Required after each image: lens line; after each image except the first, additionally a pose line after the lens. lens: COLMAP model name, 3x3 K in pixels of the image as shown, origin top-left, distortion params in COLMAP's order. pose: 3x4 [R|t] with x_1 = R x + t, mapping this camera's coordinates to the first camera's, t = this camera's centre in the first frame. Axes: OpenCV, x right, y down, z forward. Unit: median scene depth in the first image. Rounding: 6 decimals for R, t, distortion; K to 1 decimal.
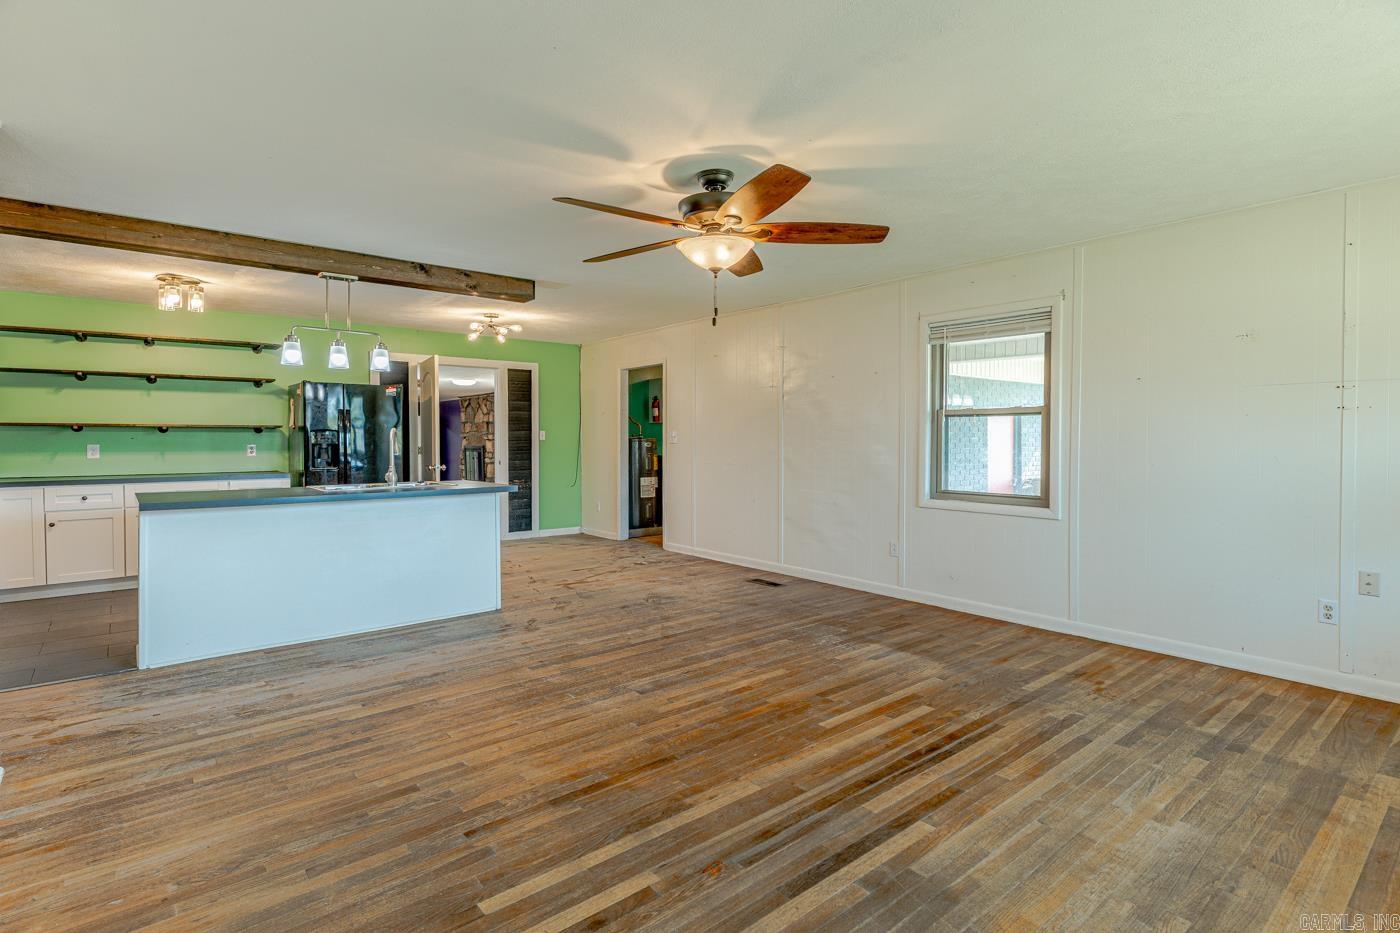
lens RADIAL K [[682.3, 0, 701.1], [0, 682.3, 431.3], [0, 0, 1]] dist [0.002455, -0.000052]
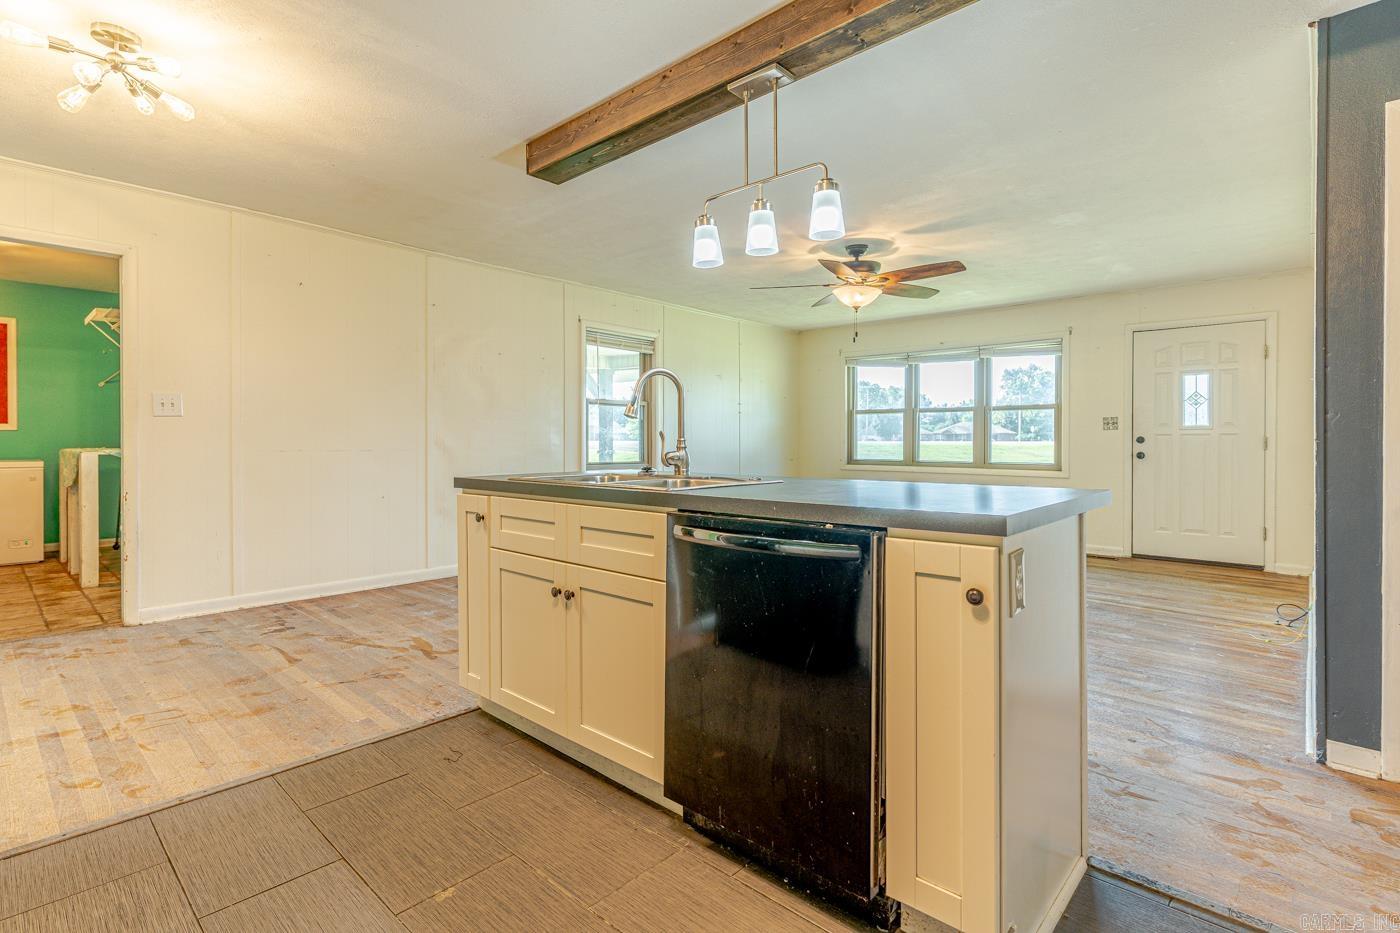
lens RADIAL K [[682.3, 0, 701.1], [0, 682.3, 431.3], [0, 0, 1]] dist [0.002455, -0.000052]
pose [[-0.139106, 0.017423, 0.990124, -1.481089], [-0.012589, 0.999733, -0.019361, 0.082563], [-0.990197, -0.015158, -0.138850, 1.573625]]
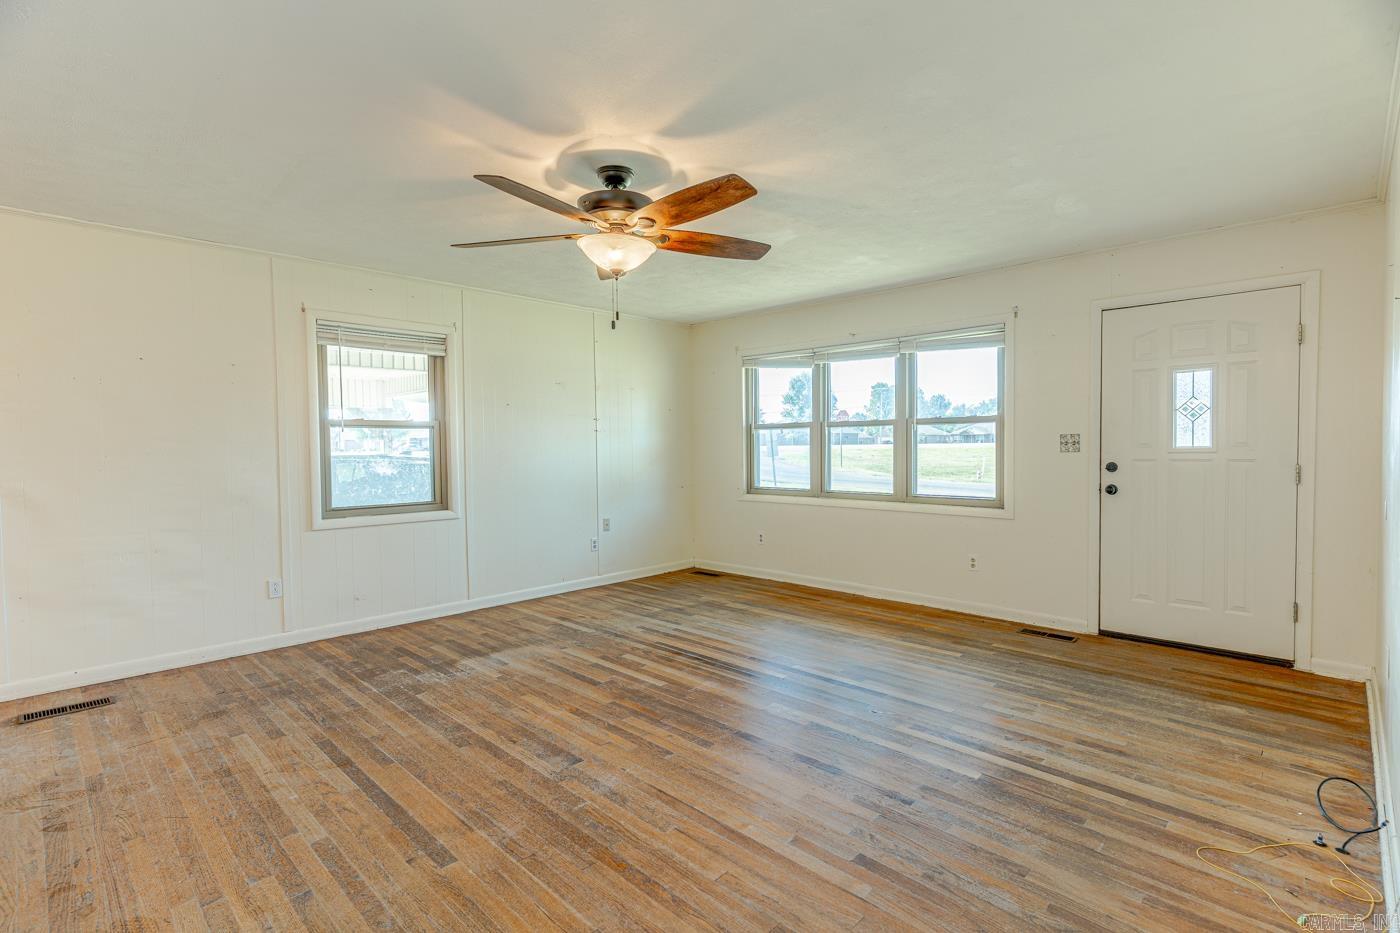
lens RADIAL K [[672.5, 0, 699.8], [0, 672.5, 454.8], [0, 0, 1]] dist [0.002555, 0.000397]
pose [[-0.105605, -0.009978, 0.994358, -0.940692], [0.001466, 0.999947, 0.010190, 0.011834], [-0.994407, 0.002534, -0.105585, 0.988587]]
